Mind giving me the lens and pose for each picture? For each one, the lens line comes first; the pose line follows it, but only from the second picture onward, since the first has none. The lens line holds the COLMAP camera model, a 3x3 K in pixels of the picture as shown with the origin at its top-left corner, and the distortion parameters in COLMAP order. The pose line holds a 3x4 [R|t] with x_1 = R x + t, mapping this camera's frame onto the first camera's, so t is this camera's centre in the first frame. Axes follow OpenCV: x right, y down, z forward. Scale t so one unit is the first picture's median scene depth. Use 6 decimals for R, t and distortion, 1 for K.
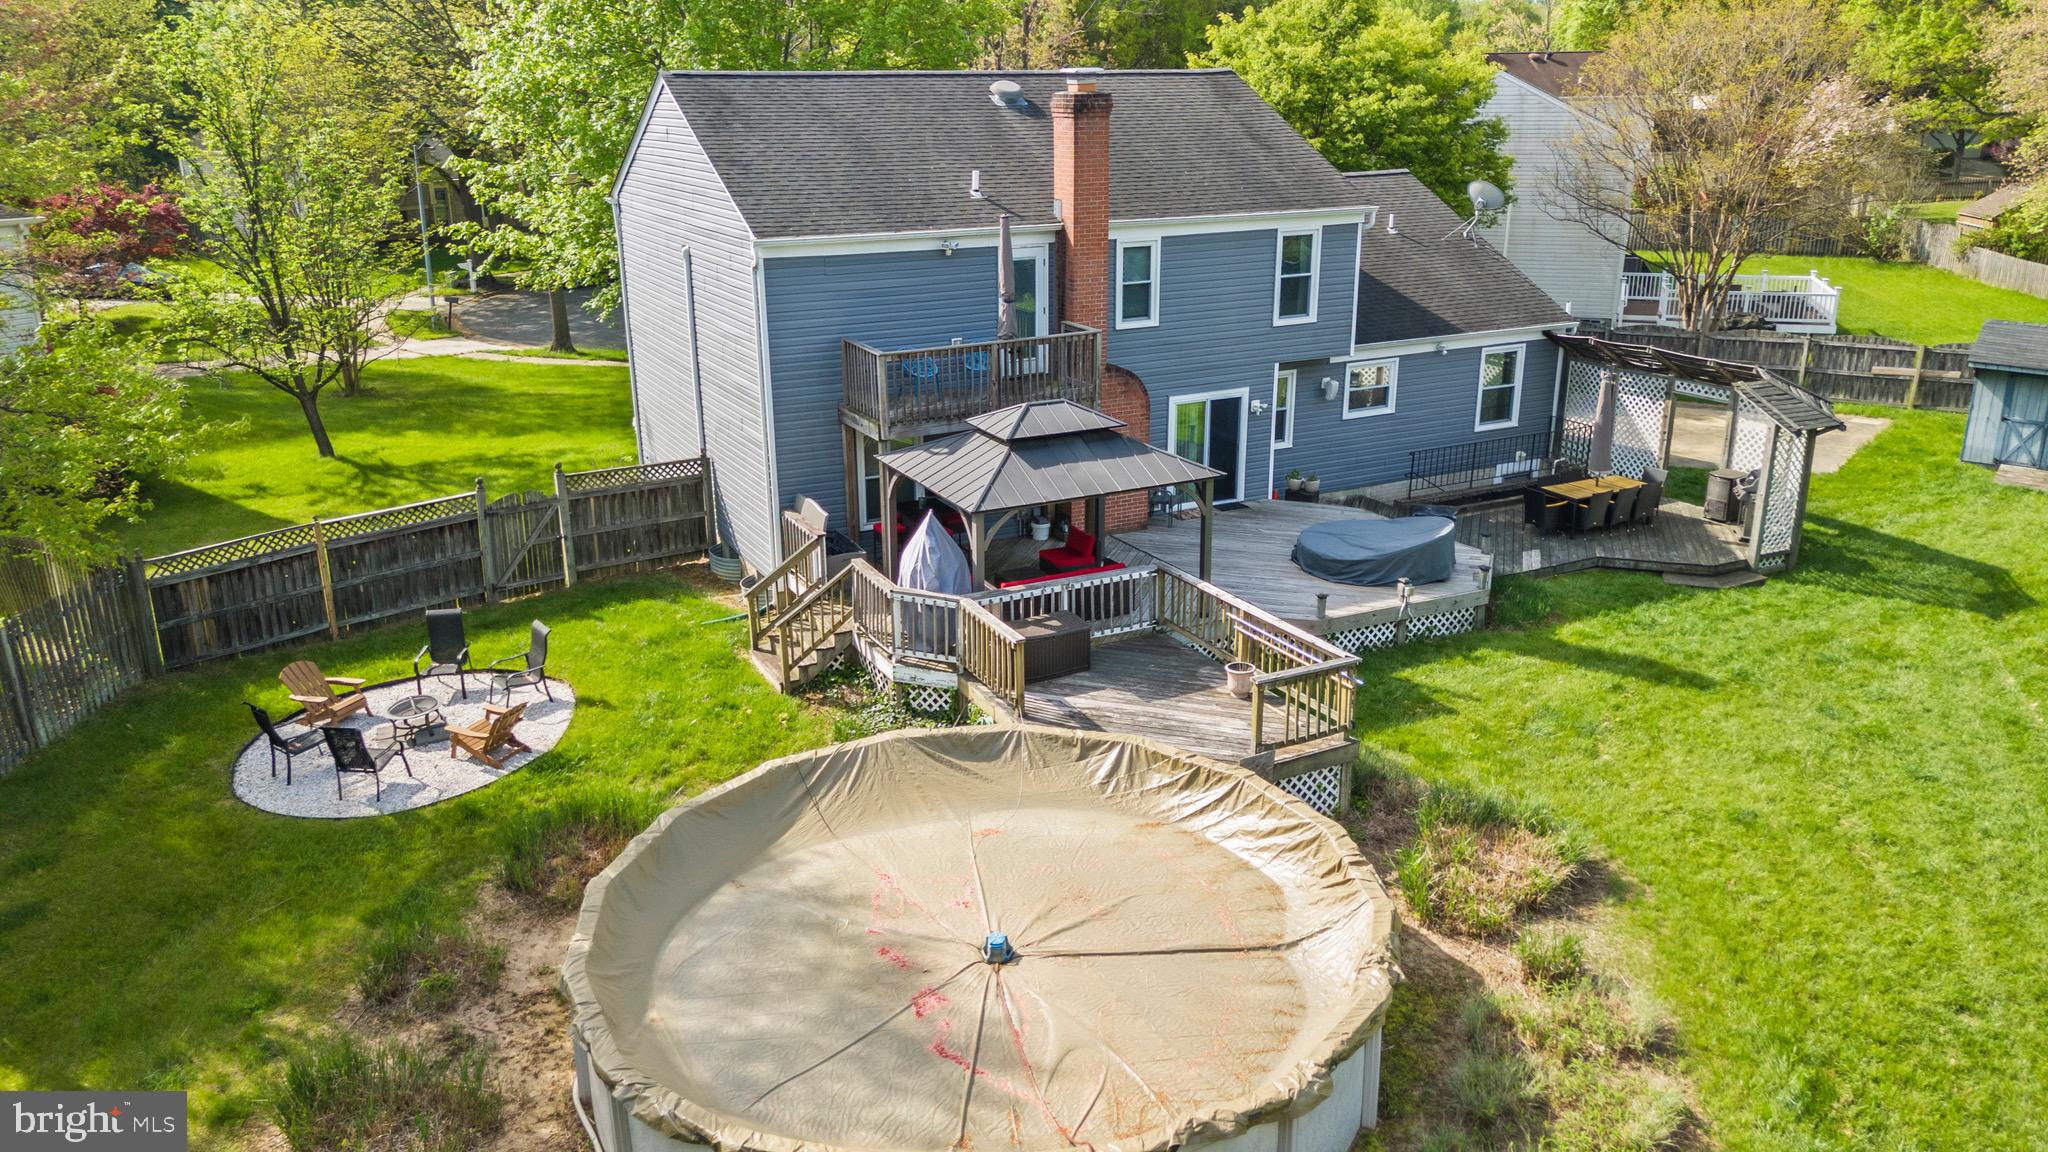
lens RADIAL K [[1613.4, 0, 1017.0], [0, 1613.4, 566.6], [0, 0, 1]] dist [0.041196, -0.012906]
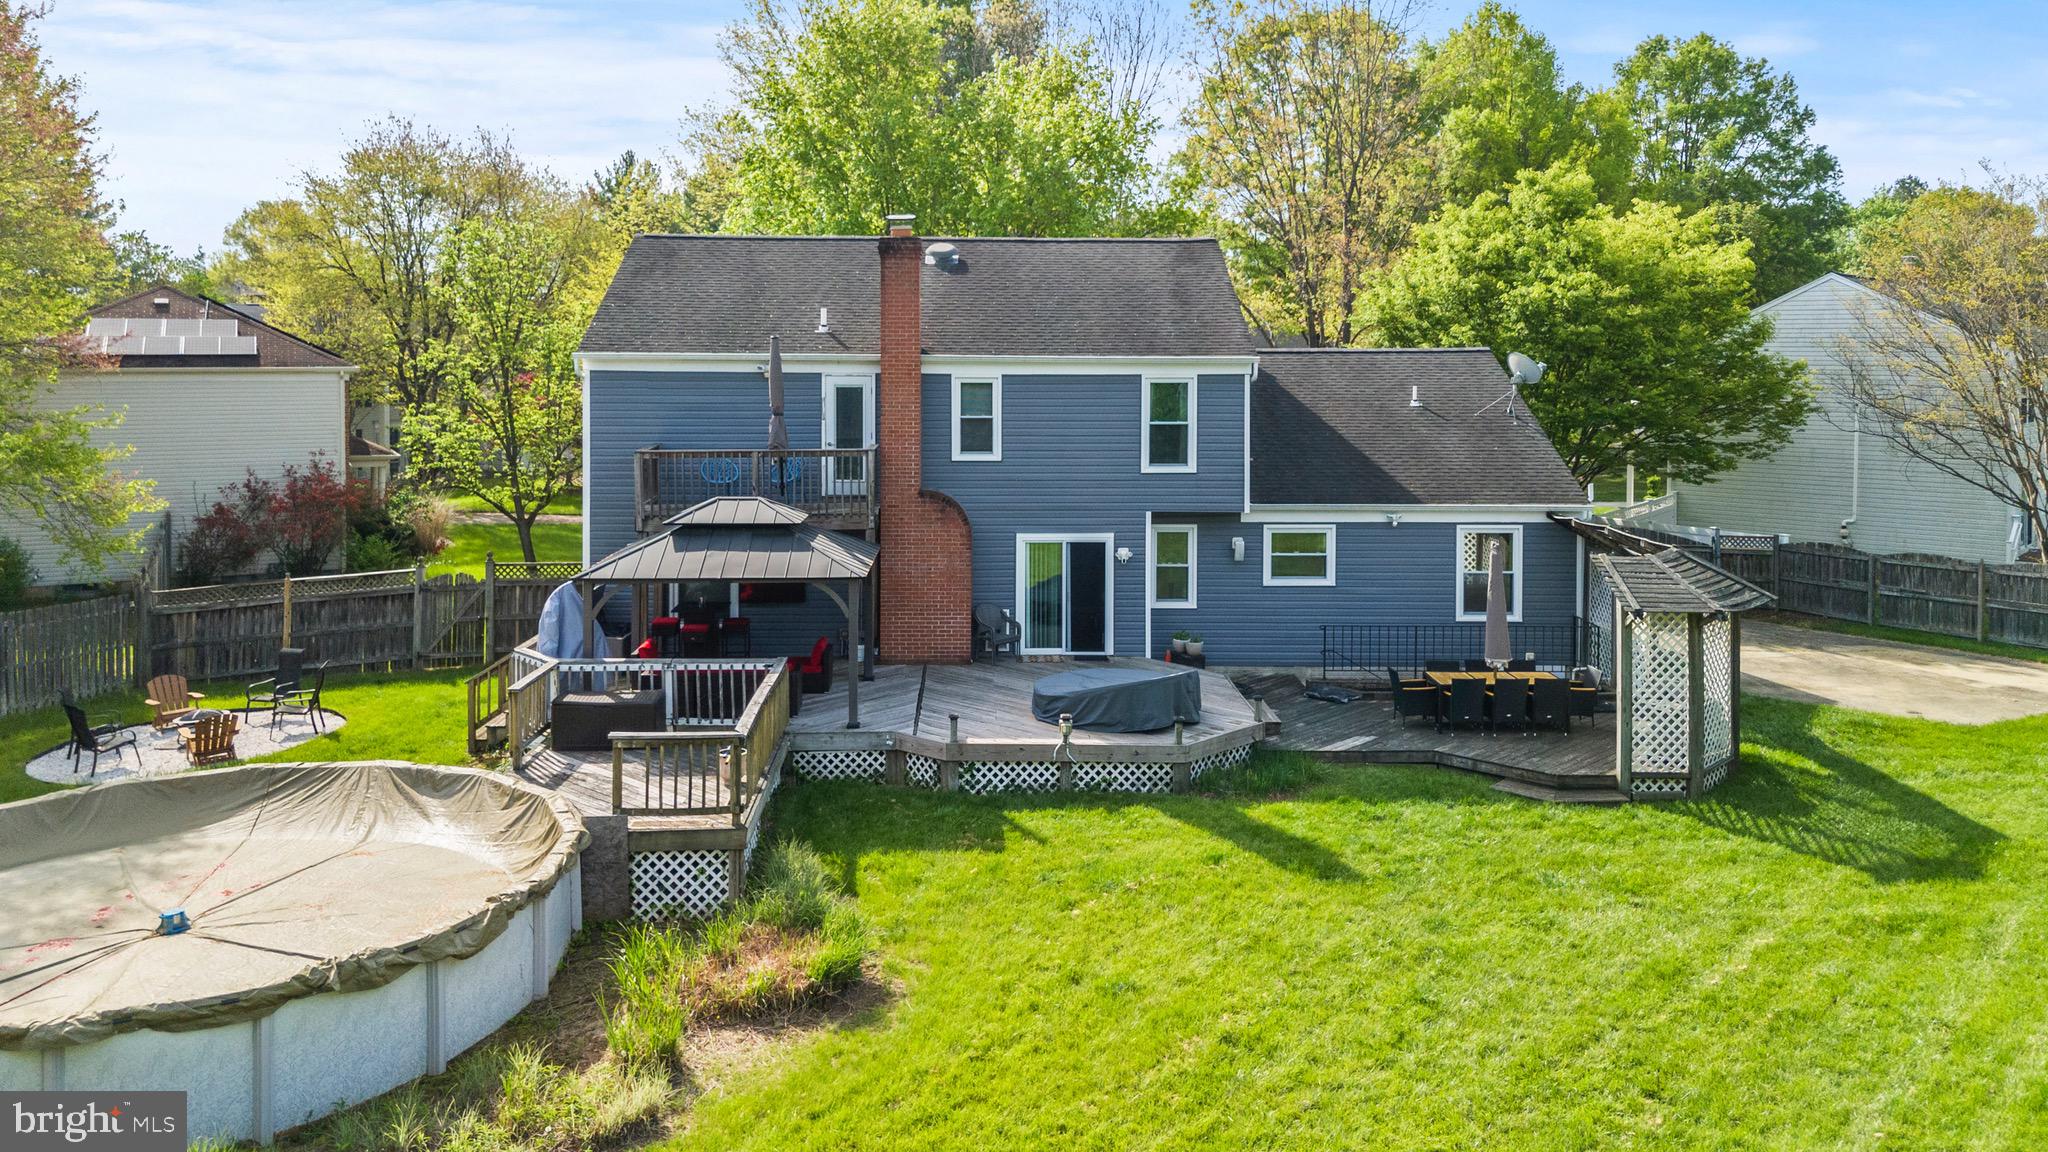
lens RADIAL K [[1613.4, 0, 1018.3], [0, 1613.4, 412.7], [0, 0, 1]] dist [0.041196, -0.012906]
pose [[0.893058, 0.024707, -0.449263, 0.551225], [-0.139911, 0.964240, -0.225092, 0.045756], [0.427636, 0.263877, 0.864579, 0.134311]]
